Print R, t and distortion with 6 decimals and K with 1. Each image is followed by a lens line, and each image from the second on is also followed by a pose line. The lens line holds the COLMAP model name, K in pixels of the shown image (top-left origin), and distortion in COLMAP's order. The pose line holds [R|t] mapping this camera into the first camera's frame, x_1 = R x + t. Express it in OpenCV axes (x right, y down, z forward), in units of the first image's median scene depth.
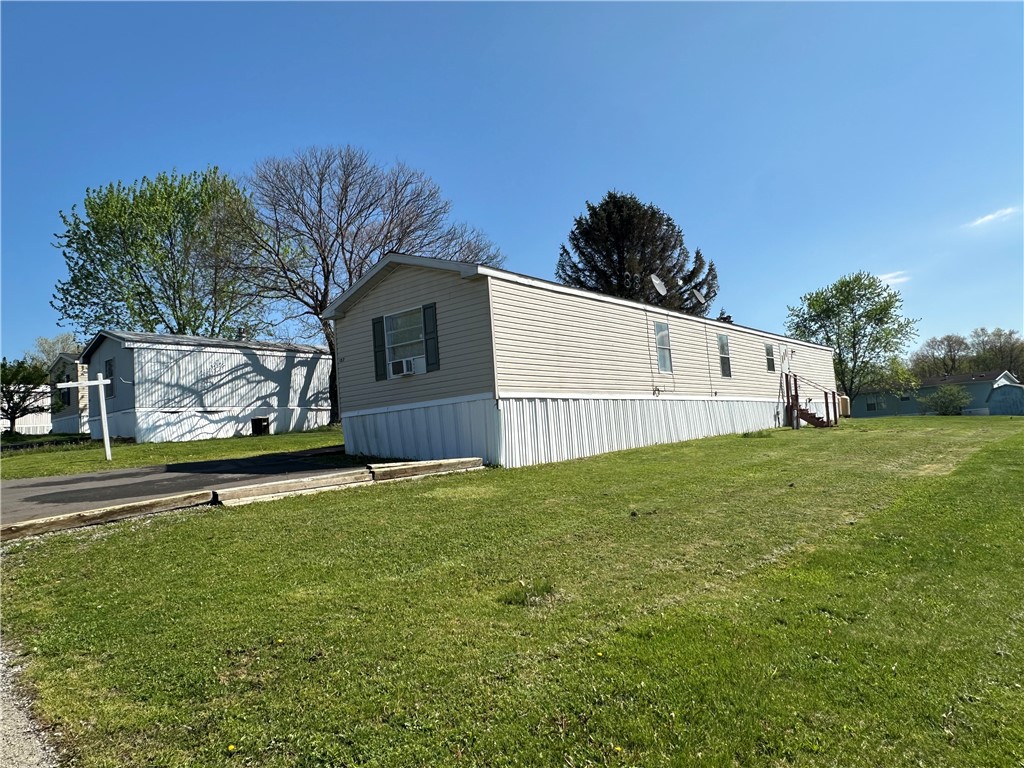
lens RADIAL K [[685.8, 0, 512.0], [0, 685.8, 384.0], [0, 0, 1]] dist [0.000052, 0.000050]
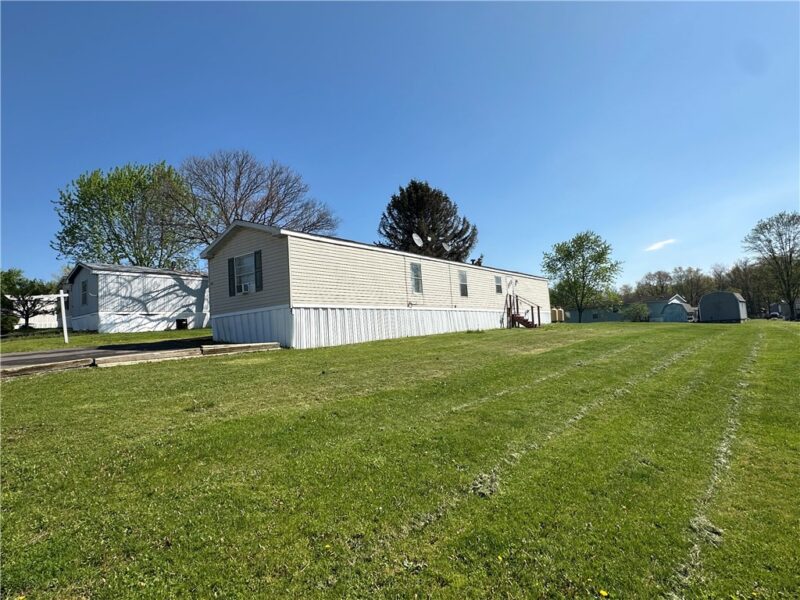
lens RADIAL K [[448.0, 0, 400.0], [0, 448.0, 300.0], [0, 0, 1]] dist [0.000232, -0.000351]
pose [[0.999555, 0.011216, 0.027647, 0.109005], [-0.011261, 0.999935, 0.001498, -0.001364], [-0.027628, -0.001808, 0.999617, -0.056315]]
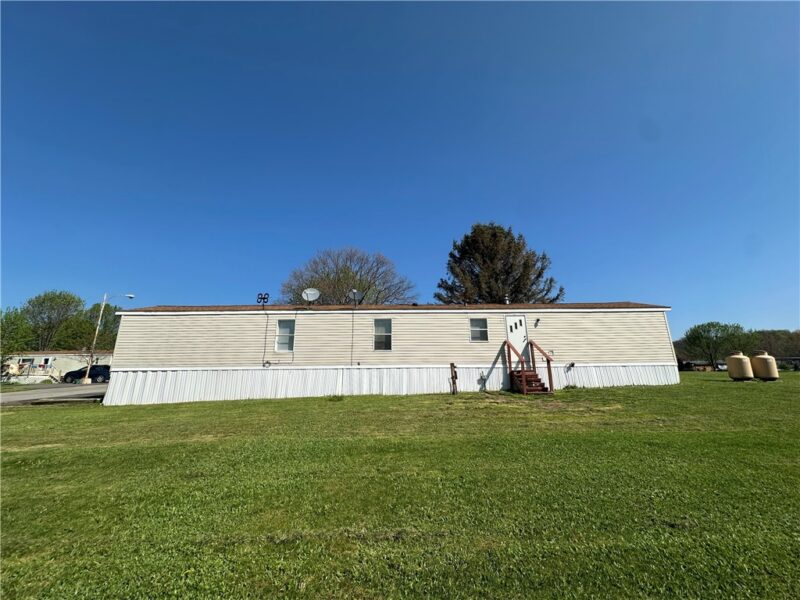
lens RADIAL K [[319.8, 0, 400.0], [0, 319.8, 300.0], [0, 0, 1]] dist [0.000280, 0.000011]
pose [[0.643449, -0.174396, -0.745358, 0.681367], [0.032106, 0.978994, -0.201344, 0.016902], [0.764815, 0.105624, 0.635532, 0.524022]]
